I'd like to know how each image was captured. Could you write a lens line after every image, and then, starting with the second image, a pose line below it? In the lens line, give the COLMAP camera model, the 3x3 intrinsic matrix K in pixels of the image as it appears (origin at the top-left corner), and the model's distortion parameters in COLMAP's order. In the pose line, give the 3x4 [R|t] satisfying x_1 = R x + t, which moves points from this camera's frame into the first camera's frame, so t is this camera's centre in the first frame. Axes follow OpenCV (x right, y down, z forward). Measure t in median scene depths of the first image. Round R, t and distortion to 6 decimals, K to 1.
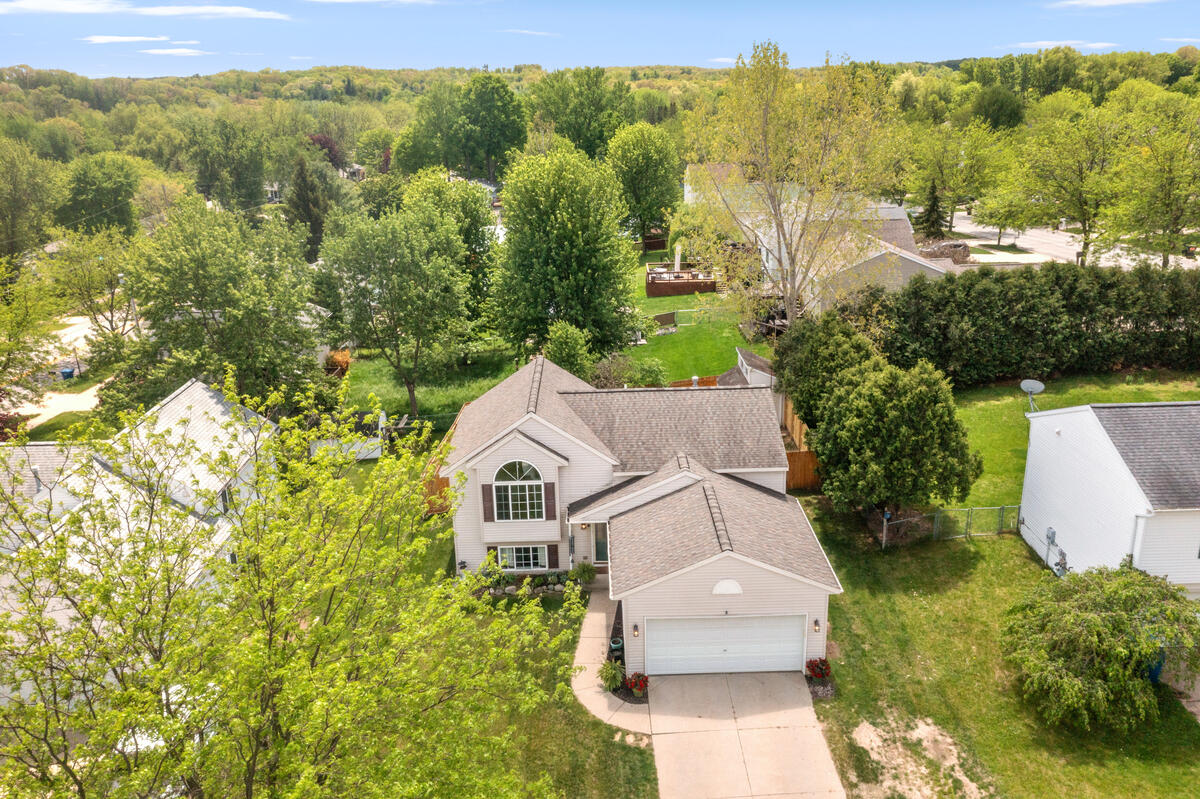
lens RADIAL K [[965.4, 0, 600.0], [0, 965.4, 399.5], [0, 0, 1]] dist [-0.002692, -0.006366]
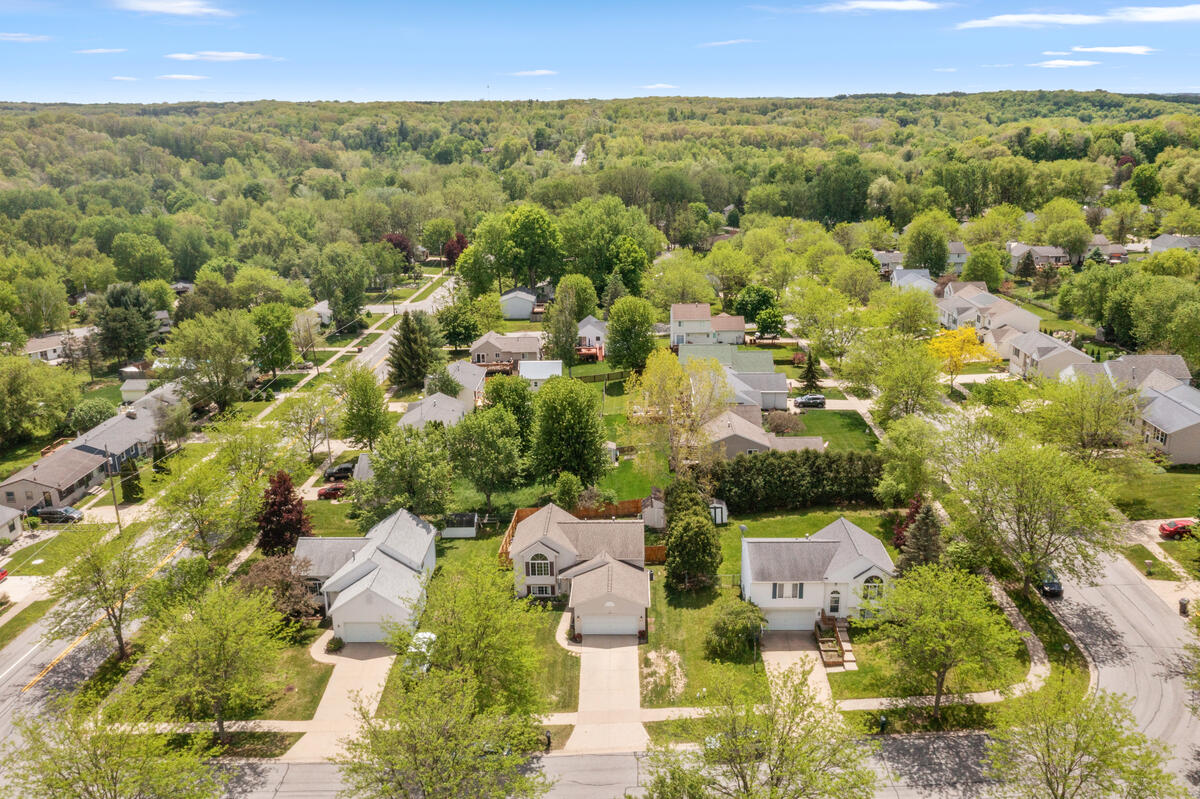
lens RADIAL K [[957.1, 0, 600.0], [0, 957.1, 399.5], [0, 0, 1]] dist [0.005216, 0.000826]
pose [[0.999082, 0.020185, -0.037798, 0.159094], [-0.020878, 0.999620, -0.018020, -0.293266], [0.037420, 0.018793, 0.999123, -1.506410]]
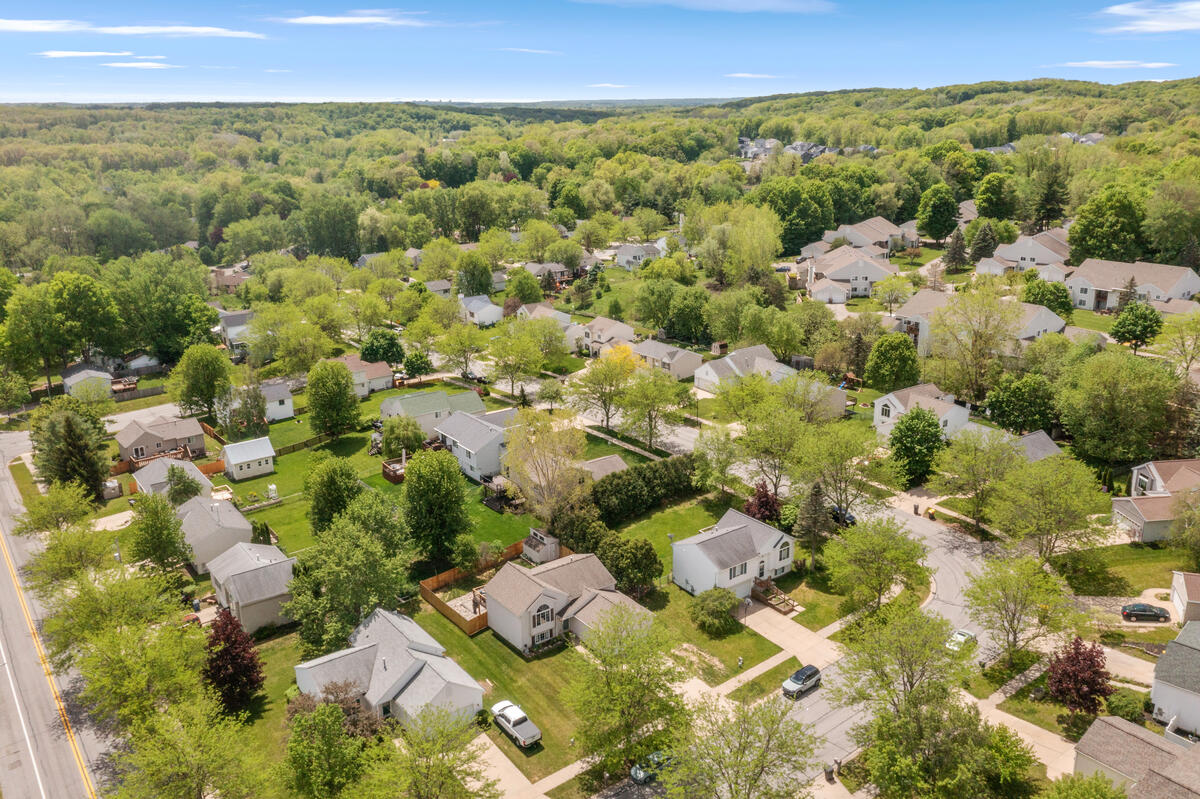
lens RADIAL K [[957.1, 0, 600.0], [0, 957.1, 399.5], [0, 0, 1]] dist [0.005216, 0.000826]
pose [[0.814512, -0.159490, 0.557794, -1.412589], [0.175795, 0.984117, 0.024686, -0.568425], [-0.552871, 0.077950, 0.829612, -1.504981]]
